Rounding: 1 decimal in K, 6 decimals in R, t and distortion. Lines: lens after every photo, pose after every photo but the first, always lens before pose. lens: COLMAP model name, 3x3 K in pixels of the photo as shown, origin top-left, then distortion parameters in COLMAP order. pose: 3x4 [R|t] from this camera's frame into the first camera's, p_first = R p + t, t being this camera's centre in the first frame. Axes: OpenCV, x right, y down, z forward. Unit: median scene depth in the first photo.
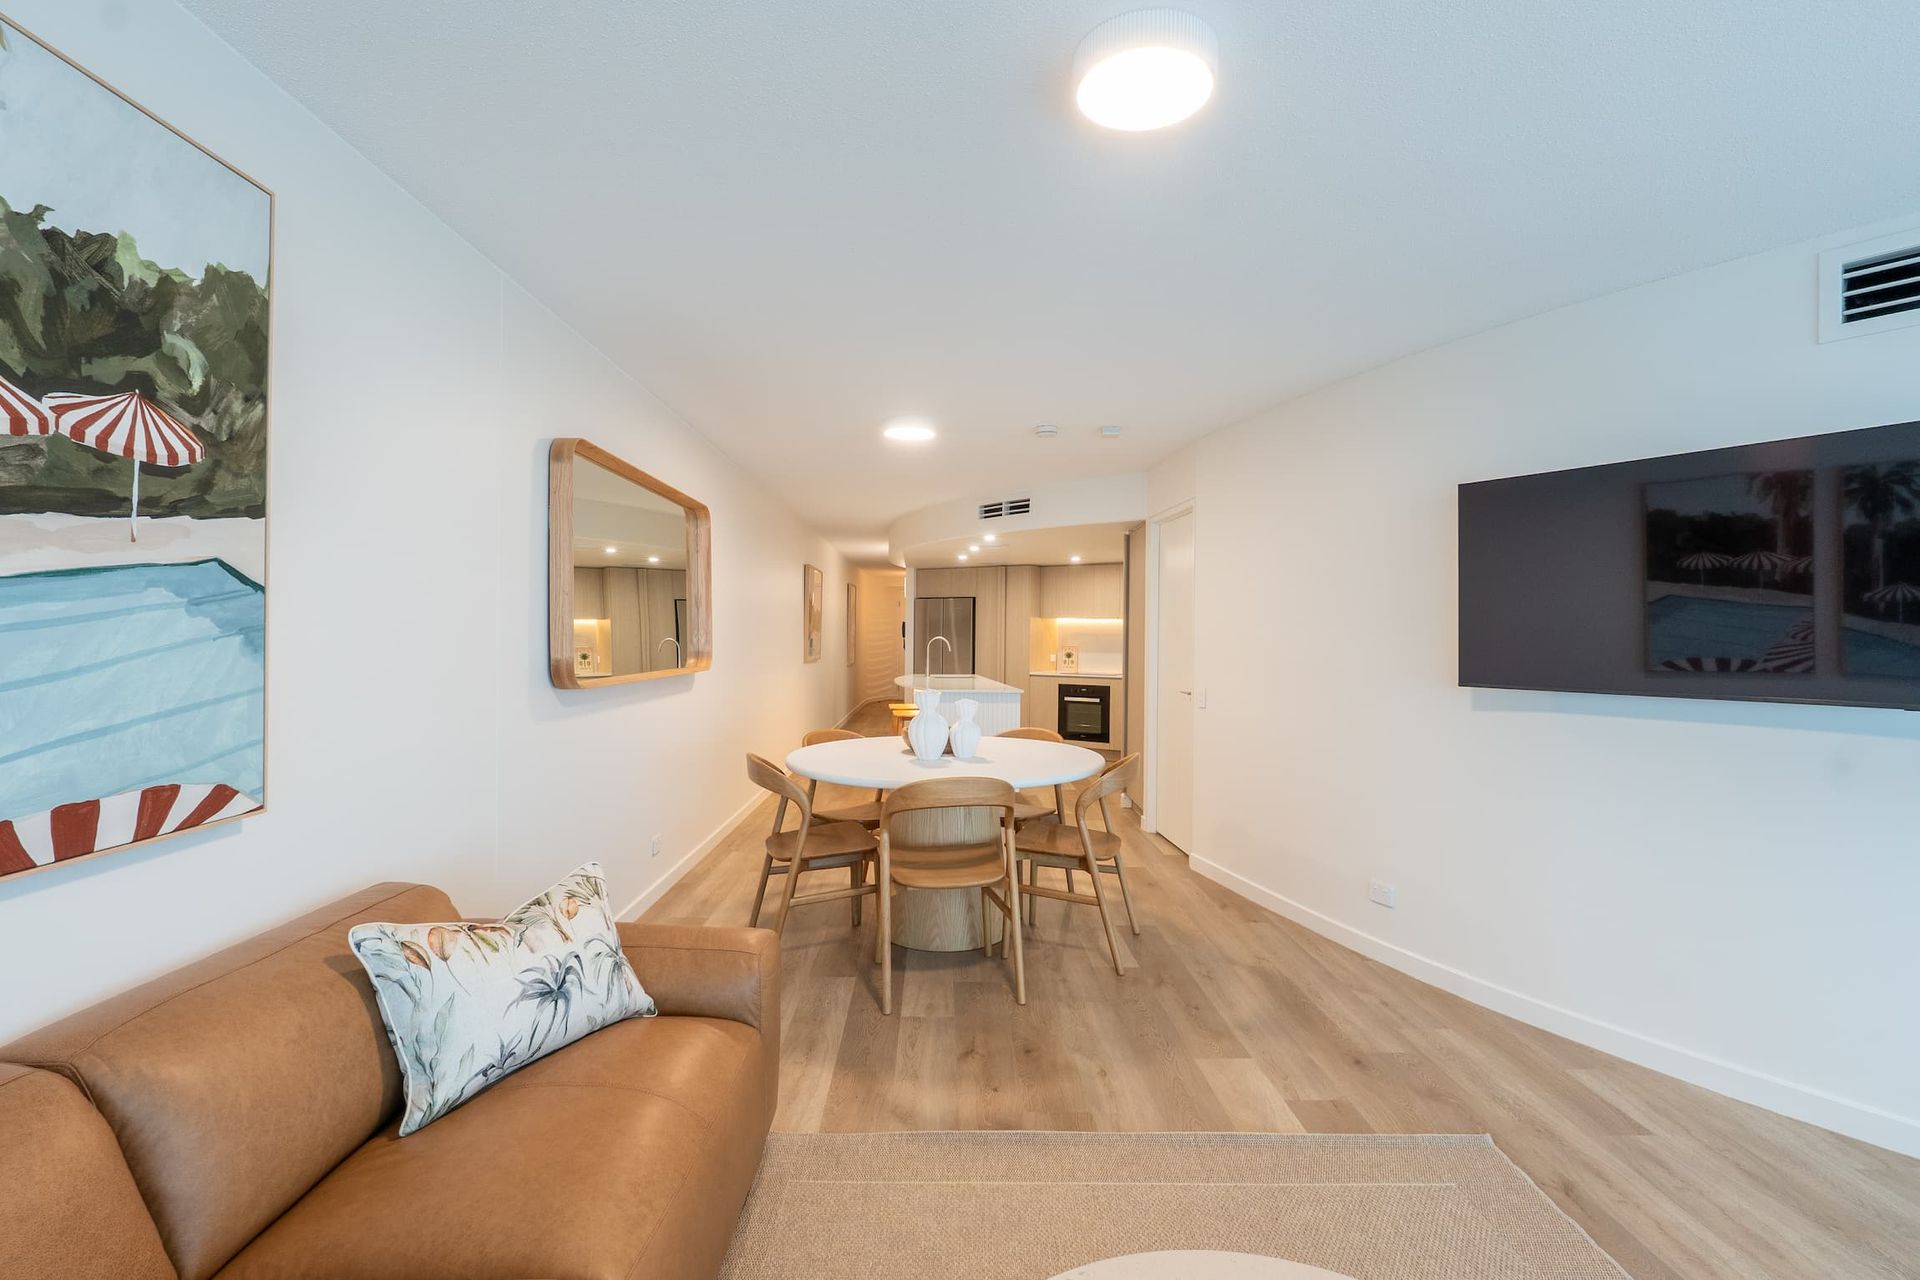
lens RADIAL K [[862.6, 0, 958.1], [0, 862.6, 639.3], [0, 0, 1]] dist [-0.007597, -0.000038]
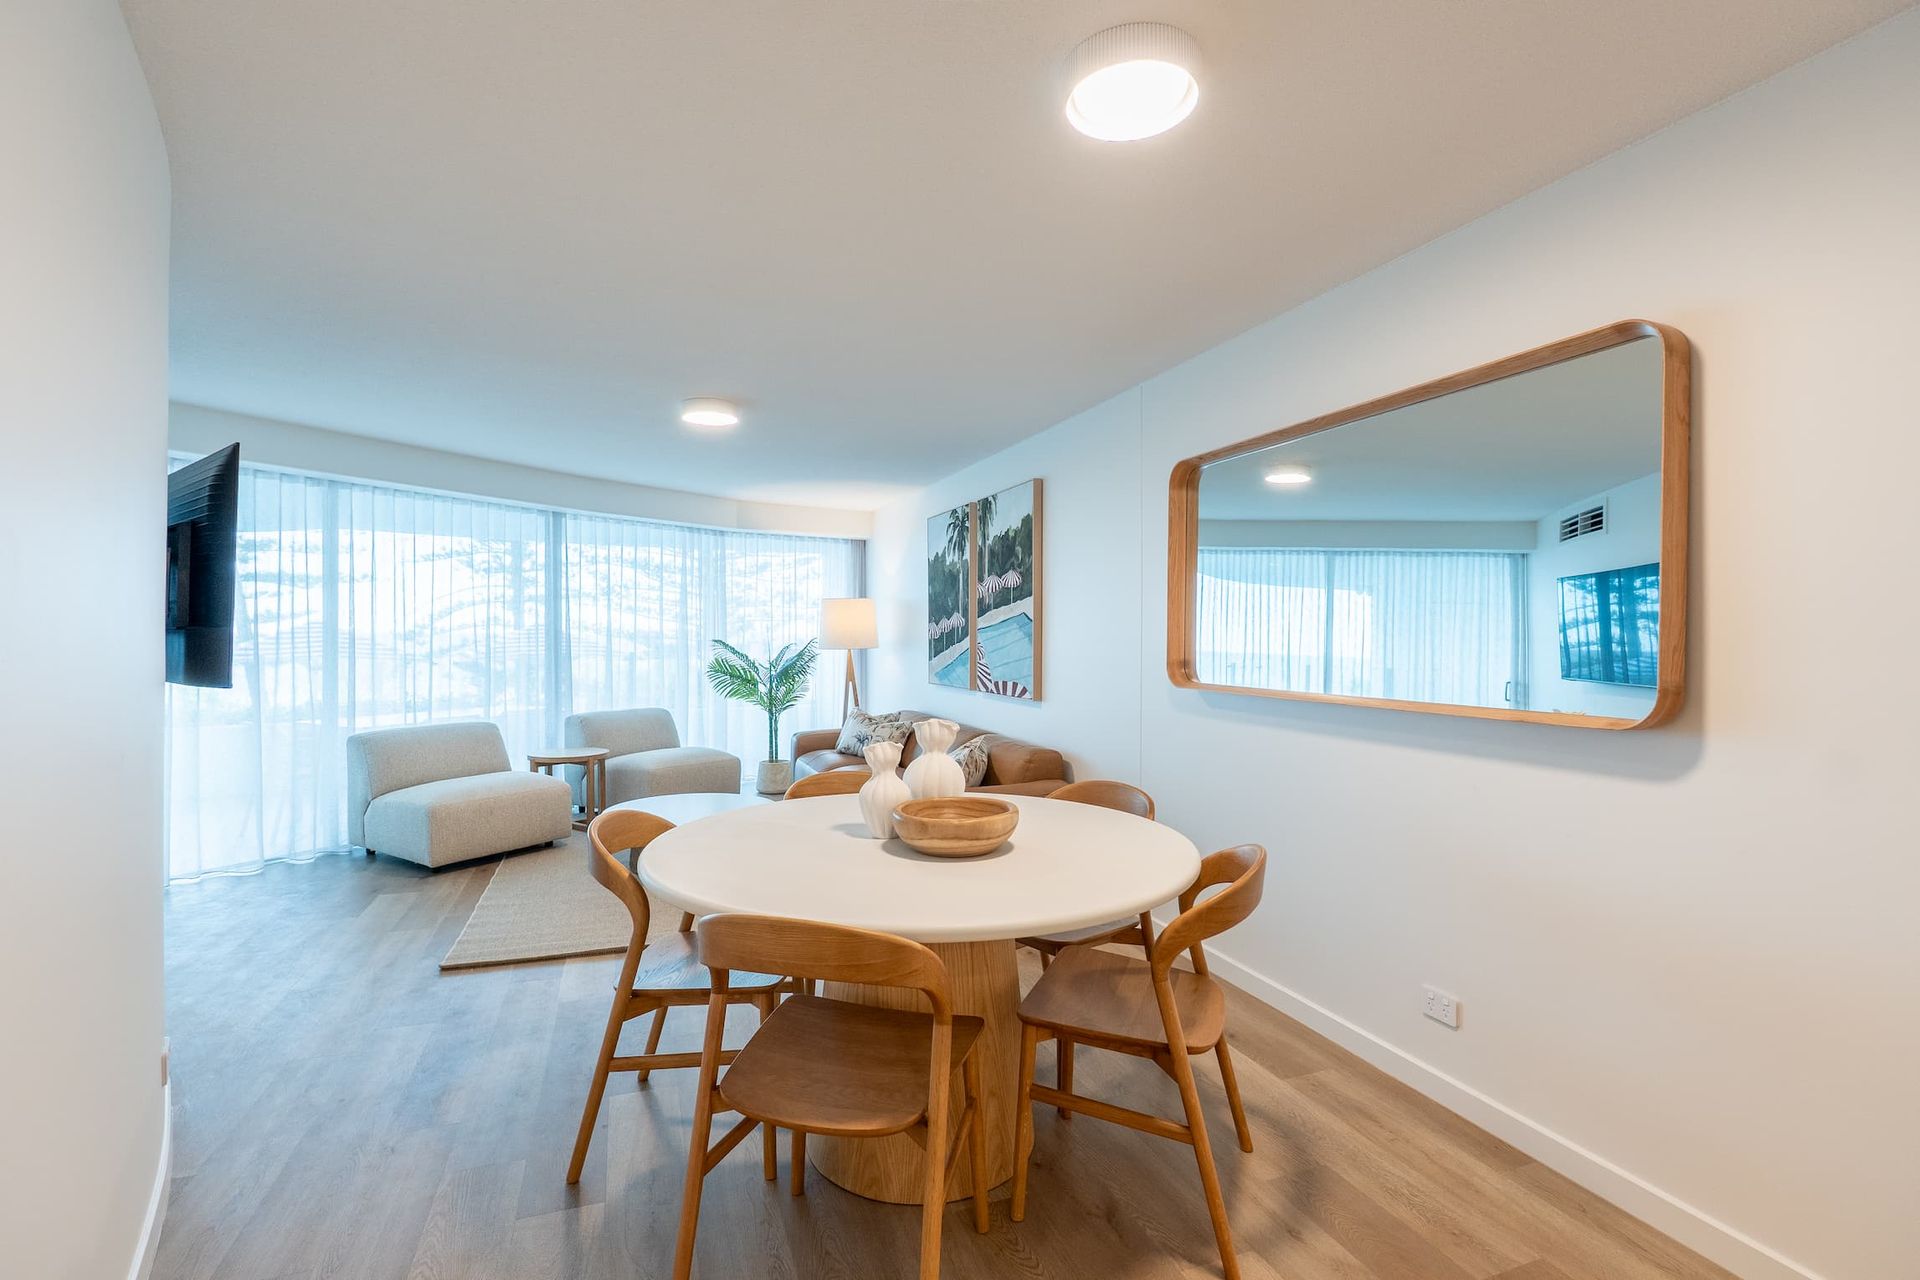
lens RADIAL K [[862.6, 0, 959.4], [0, 862.6, 640.5], [0, 0, 1]] dist [-0.007597, -0.000038]
pose [[-0.941038, -0.009324, -0.338171, 0.411055], [-0.012637, 0.999891, 0.007596, -0.014031], [0.338063, 0.011422, -0.941054, 3.988615]]
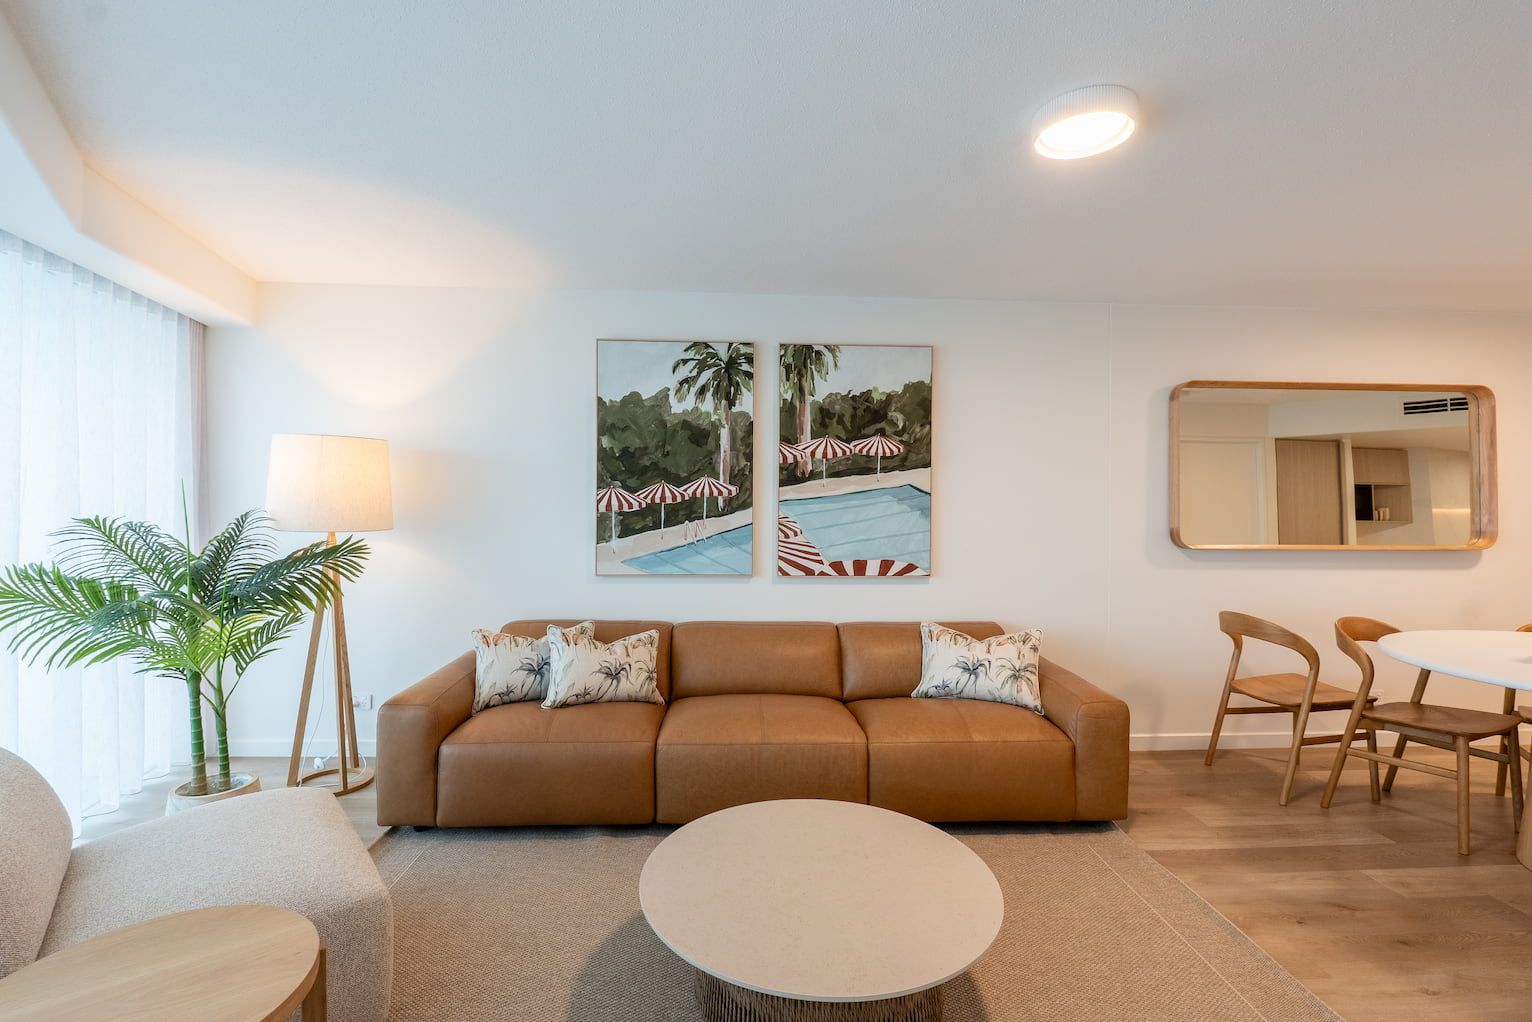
lens RADIAL K [[688.3, 0, 766.7], [0, 688.3, 507.5], [0, 0, 1]] dist [-0.007597, -0.000038]
pose [[0.039731, -0.008338, -0.999176, 1.479209], [-0.011110, 0.999900, -0.008786, 0.009378], [0.999149, 0.011450, 0.039634, 0.451920]]
